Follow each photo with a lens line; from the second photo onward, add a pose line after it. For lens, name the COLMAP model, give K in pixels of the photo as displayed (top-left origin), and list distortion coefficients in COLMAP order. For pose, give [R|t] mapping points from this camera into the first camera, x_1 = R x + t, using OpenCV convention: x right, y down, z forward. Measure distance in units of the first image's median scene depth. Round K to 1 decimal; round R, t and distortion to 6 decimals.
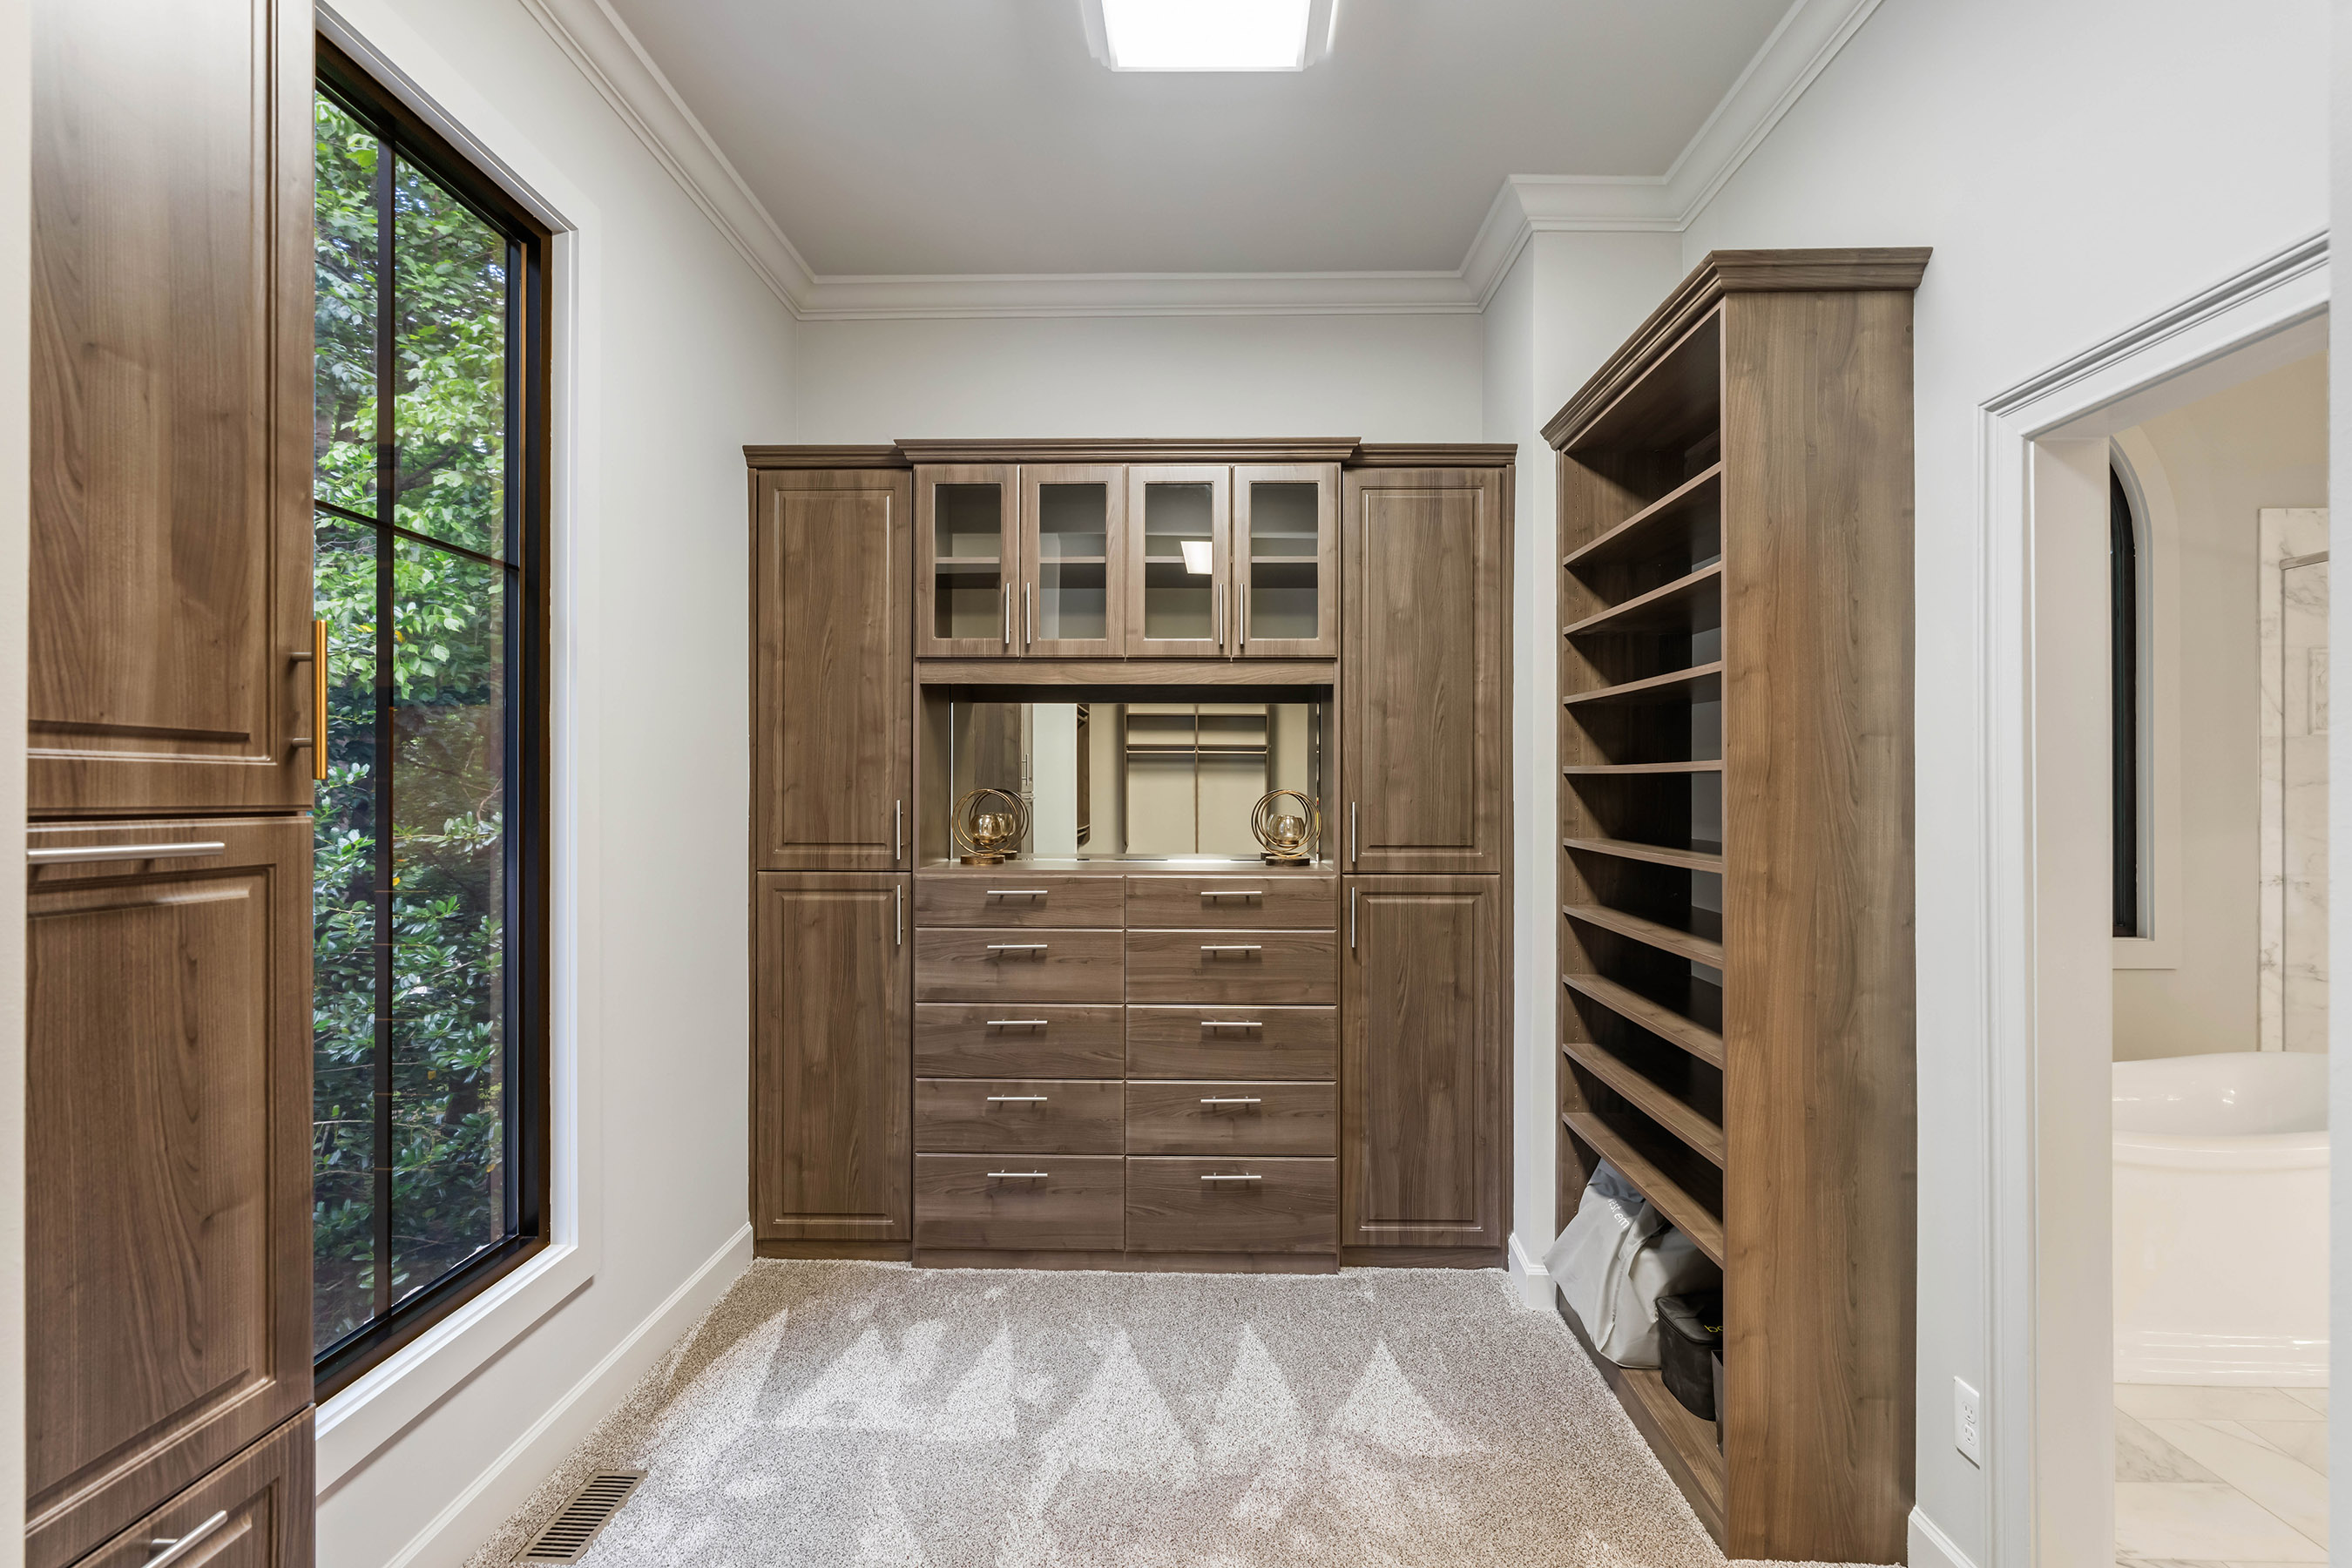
lens RADIAL K [[1085.4, 0, 1176.0], [0, 1085.4, 774.1], [0, 0, 1]] dist [-0.001295, 0.000069]
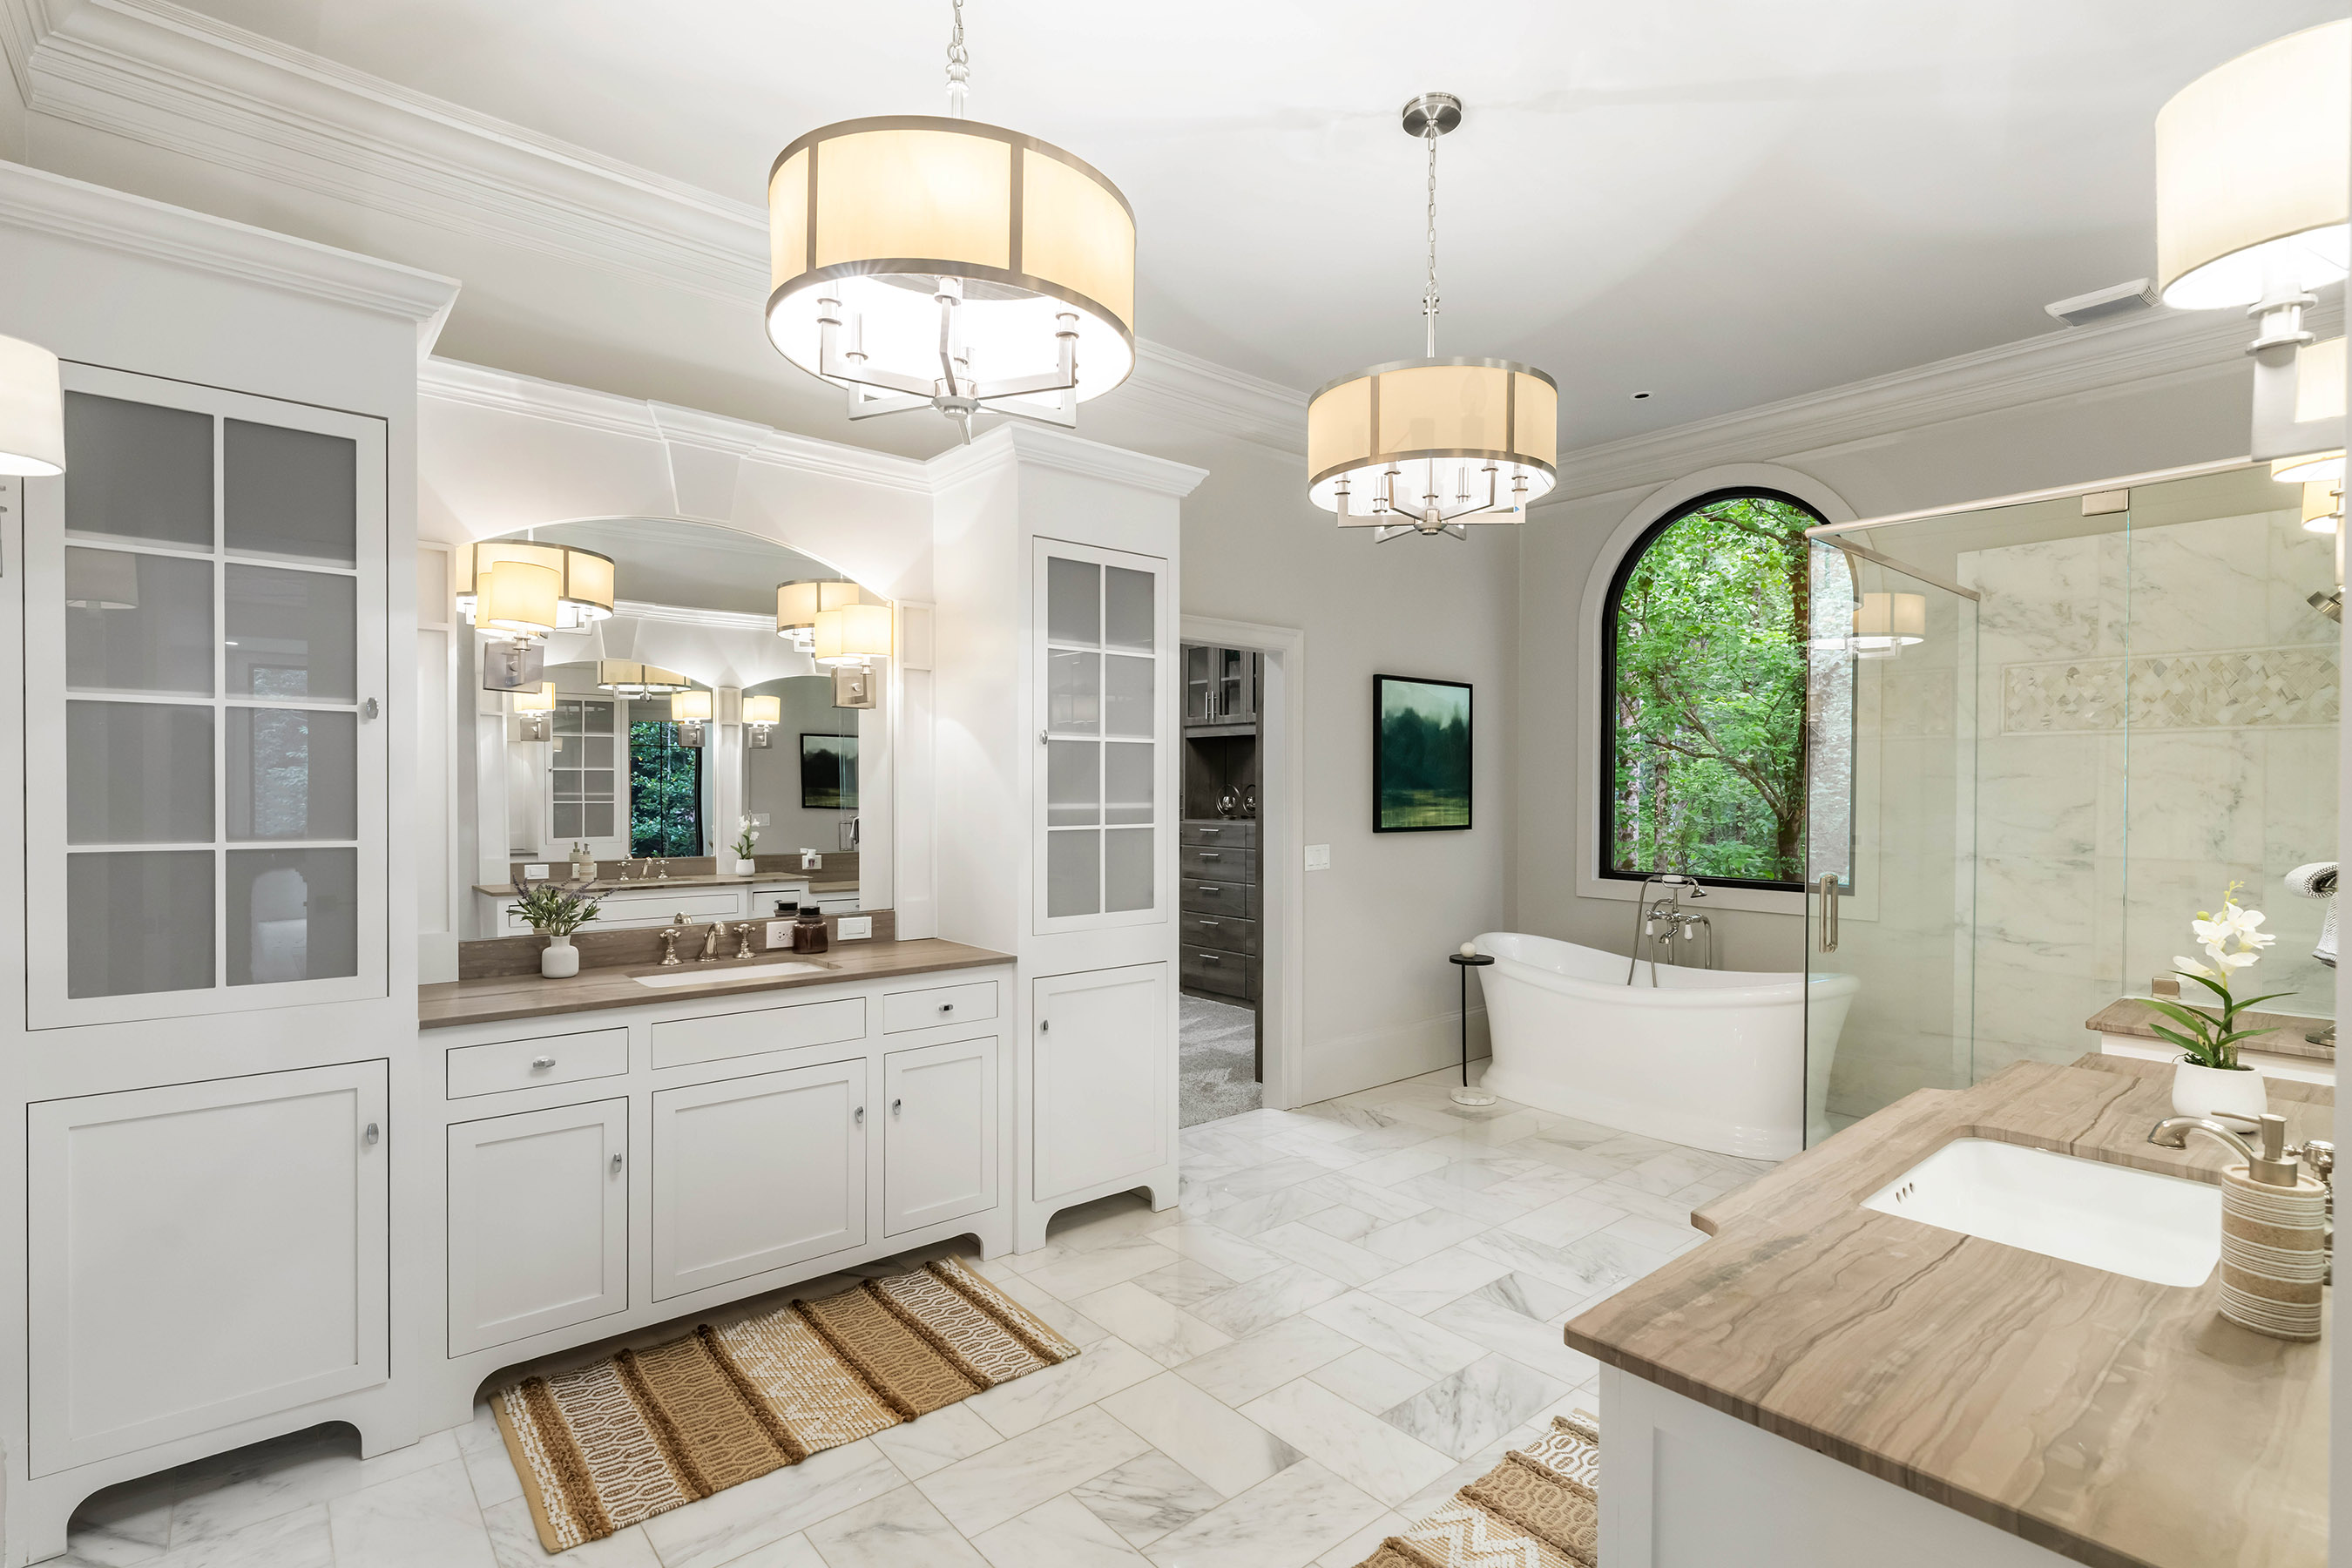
lens RADIAL K [[1091.2, 0, 1175.6], [0, 1091.2, 802.6], [0, 0, 1]] dist [-0.003161, -0.000055]
pose [[0.658188, 0.008749, -0.752803, 1.351960], [-0.003634, 0.999958, 0.008445, 0.030072], [0.752845, -0.002823, 0.658192, -0.478973]]
